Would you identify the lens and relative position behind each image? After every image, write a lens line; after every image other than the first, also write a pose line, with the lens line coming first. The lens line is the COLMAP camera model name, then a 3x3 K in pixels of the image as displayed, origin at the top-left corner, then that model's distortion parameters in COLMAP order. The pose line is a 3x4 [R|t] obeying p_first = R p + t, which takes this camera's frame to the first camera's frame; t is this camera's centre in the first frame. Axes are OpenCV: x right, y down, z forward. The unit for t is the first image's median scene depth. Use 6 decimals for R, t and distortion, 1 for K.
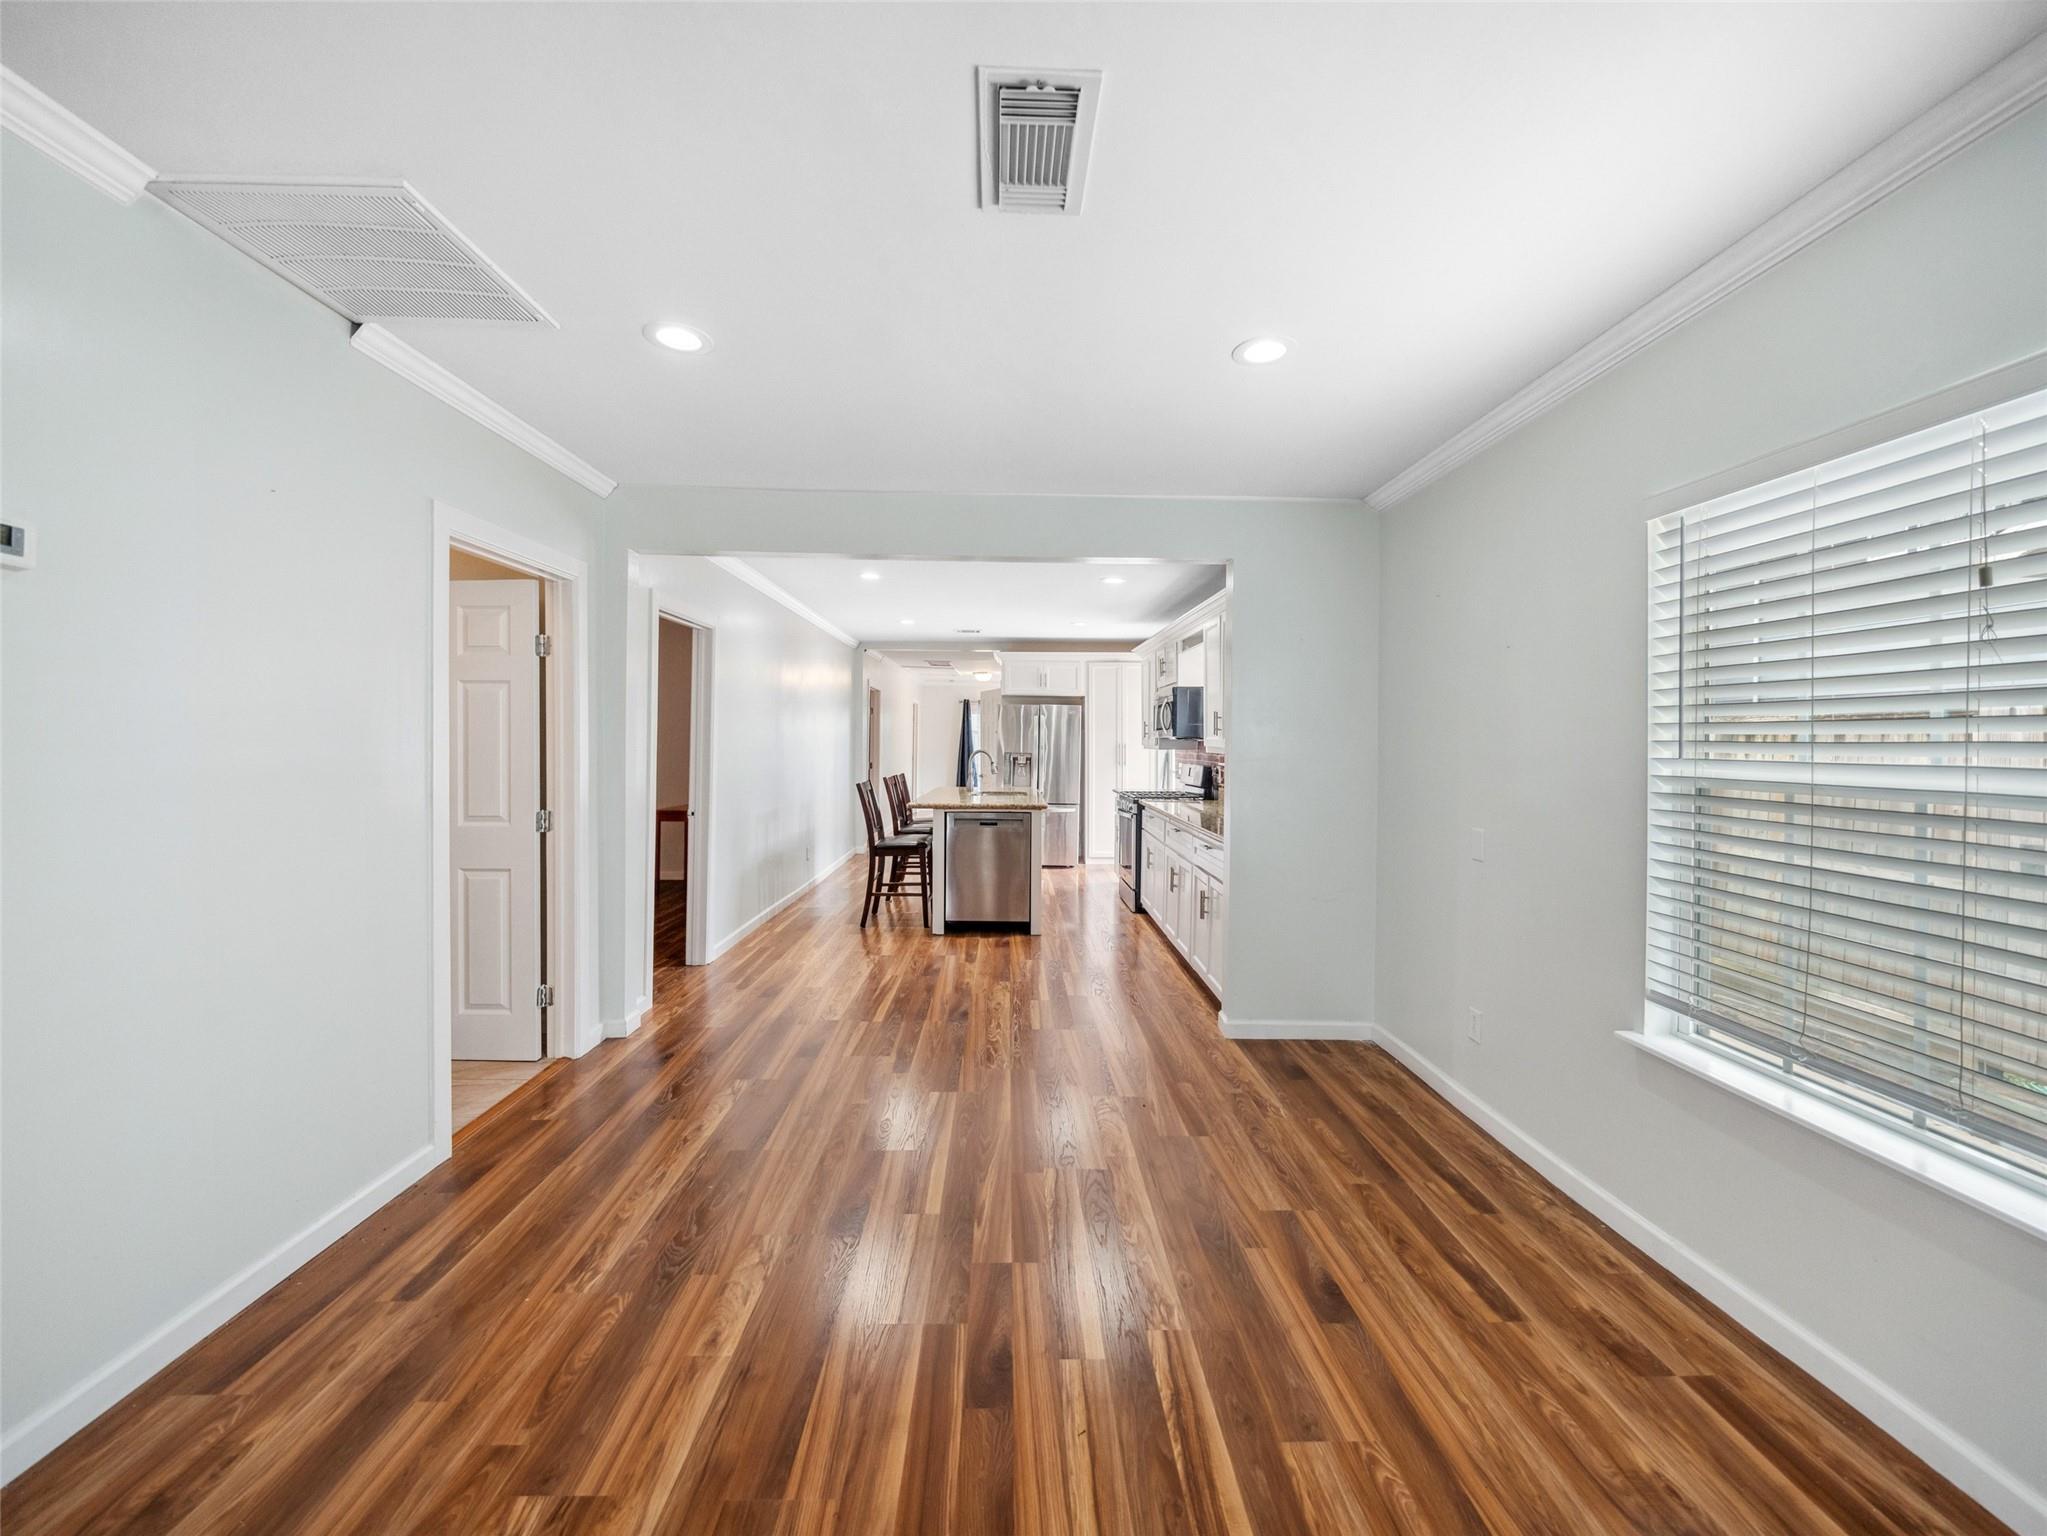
lens RADIAL K [[803.6, 0, 1011.9], [0, 803.6, 746.9], [0, 0, 1]] dist [0.010245, -0.003562]
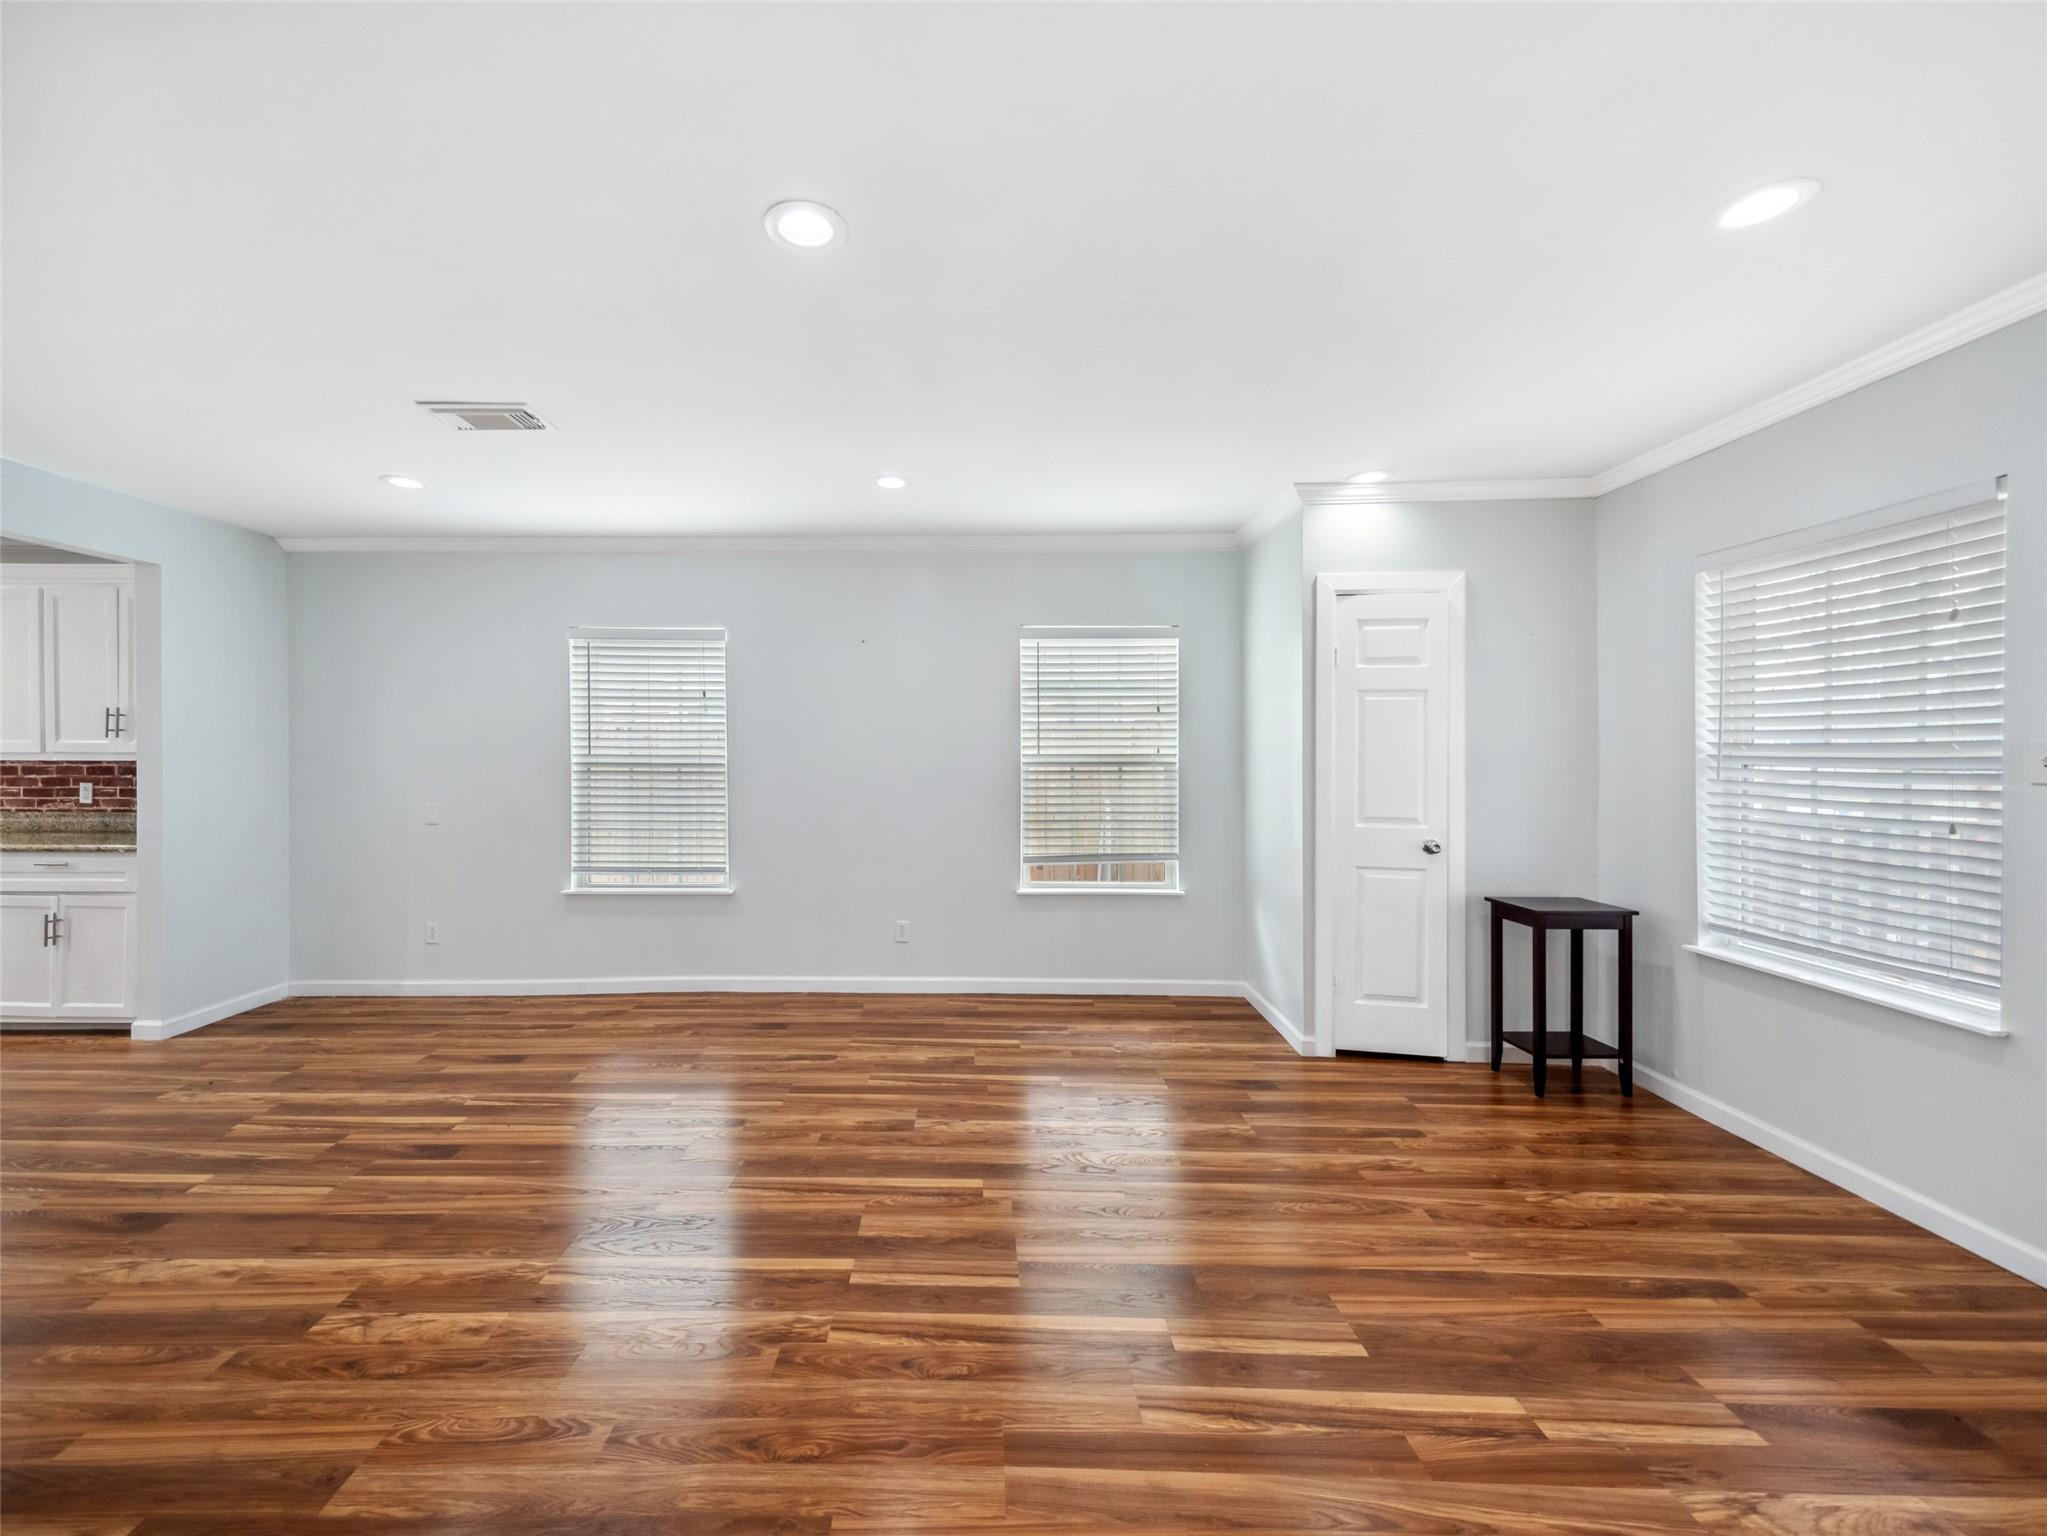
lens RADIAL K [[803.6, 0, 974.6], [0, 803.6, 765.1], [0, 0, 1]] dist [0.010245, -0.003562]
pose [[0.021662, -0.028714, 0.999353, -0.799400], [0.004495, 0.999580, 0.028623, -0.007769], [-0.999755, 0.003872, 0.021782, -0.047381]]
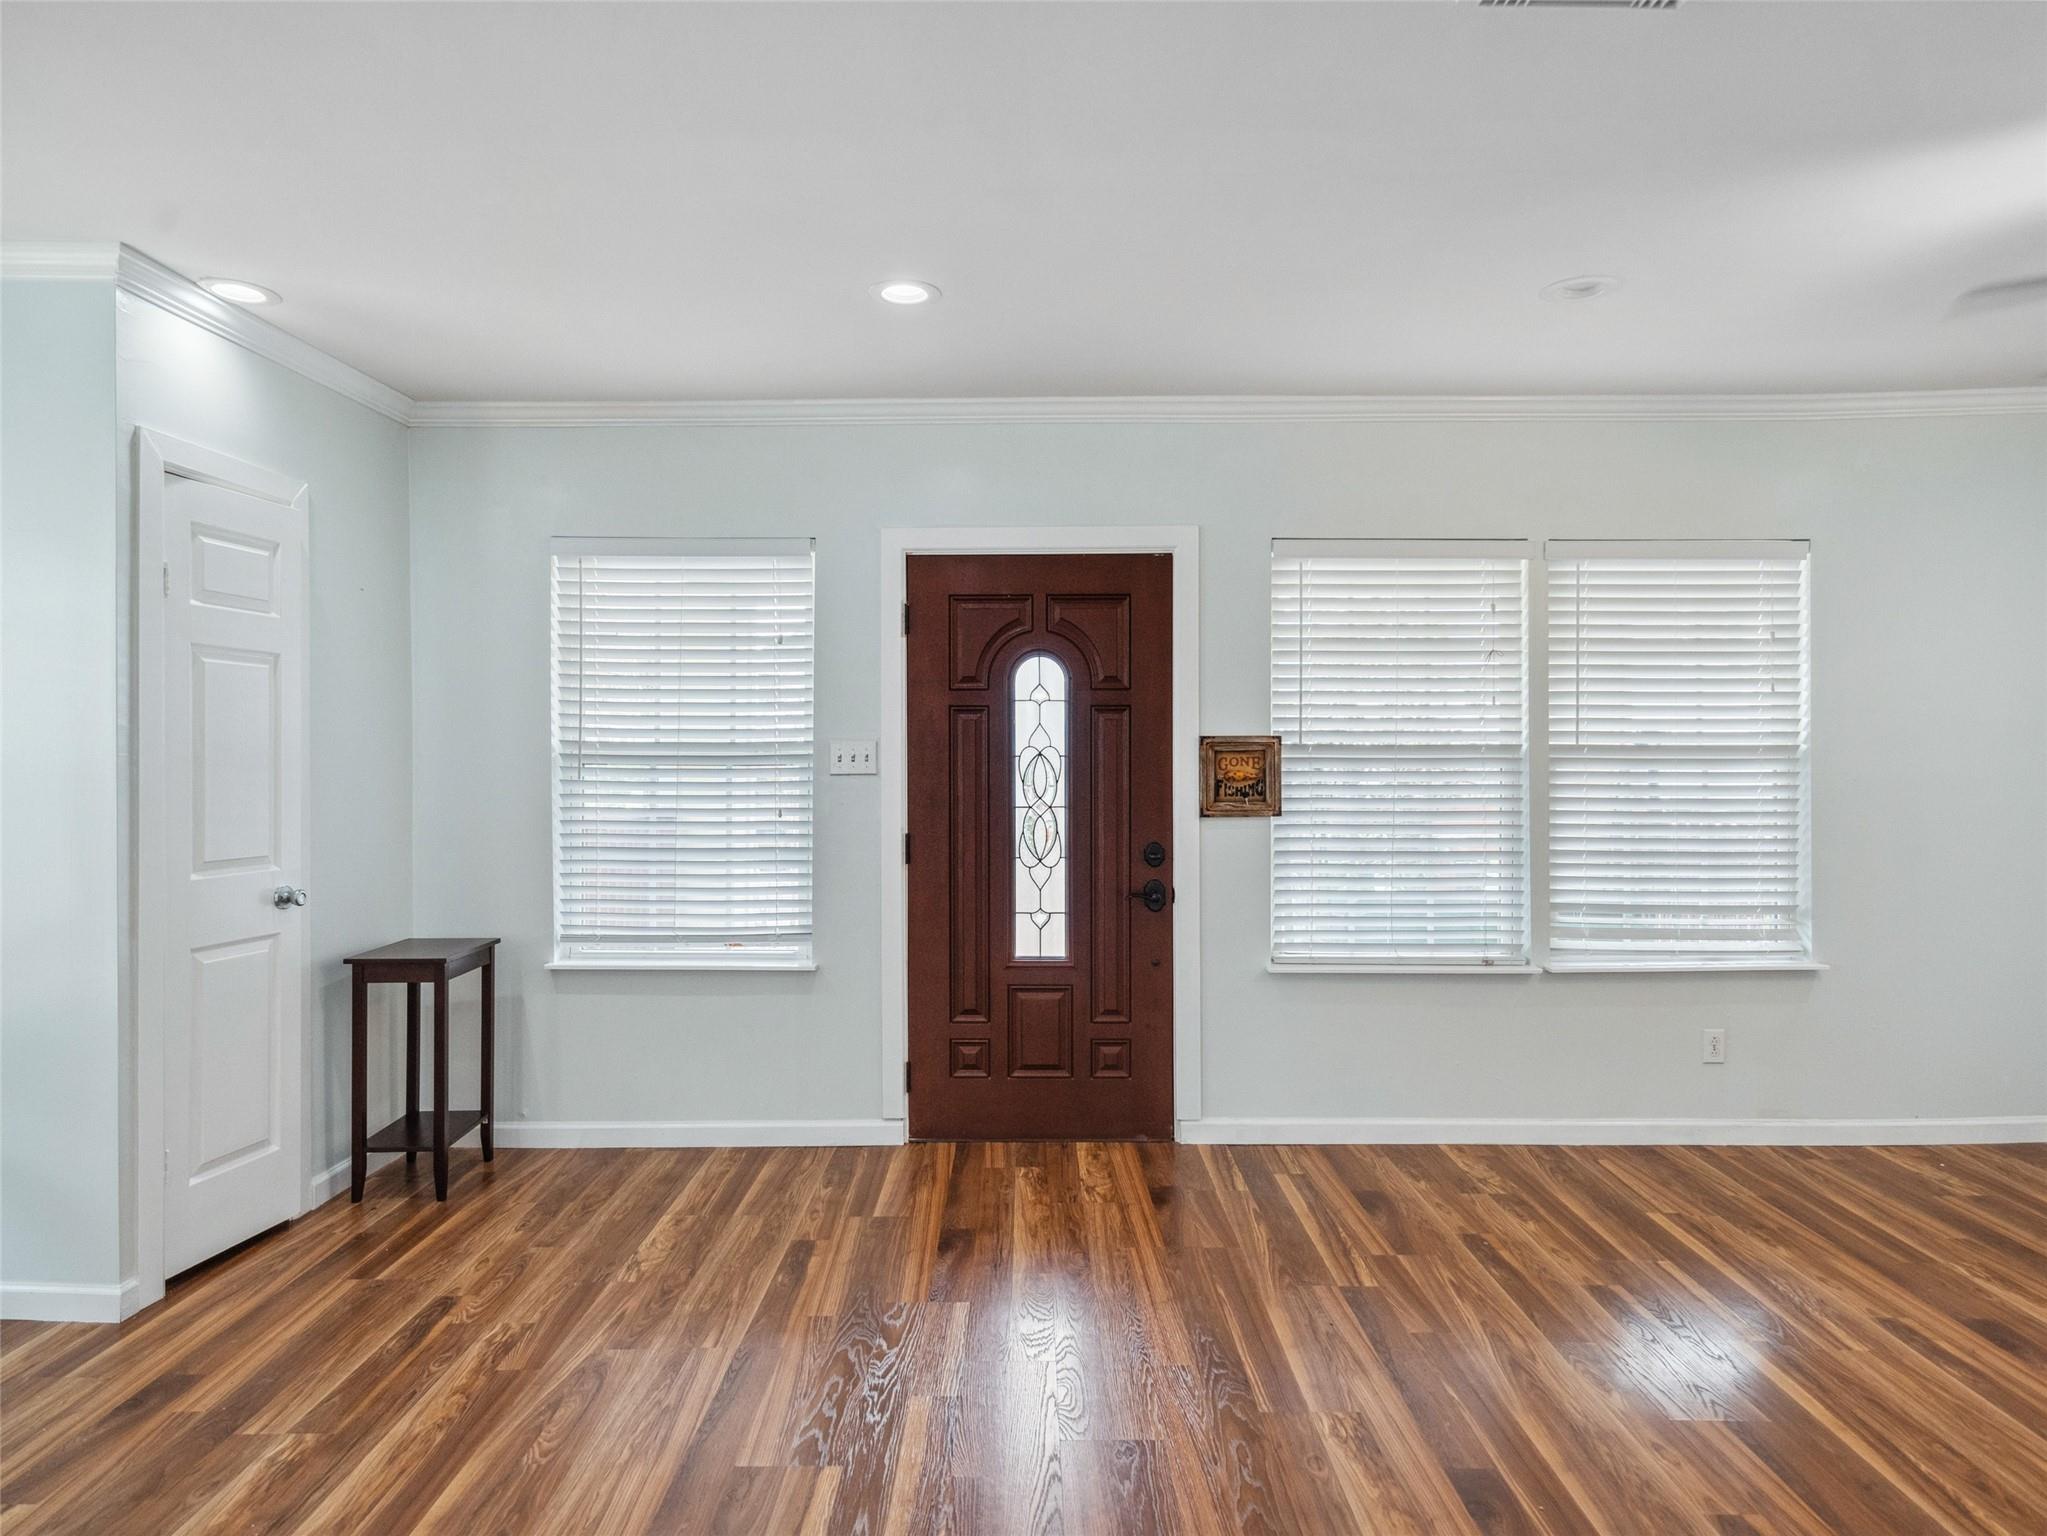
lens RADIAL K [[1168.7, 0, 1021.9], [0, 1168.7, 757.8], [0, 0, 1]] dist [0.003129, 0.002522]
pose [[-0.999695, -0.012473, 0.021329, -0.381577], [-0.012224, 0.999856, 0.011748, -0.004991], [-0.021472, 0.011483, -0.999703, 0.349996]]
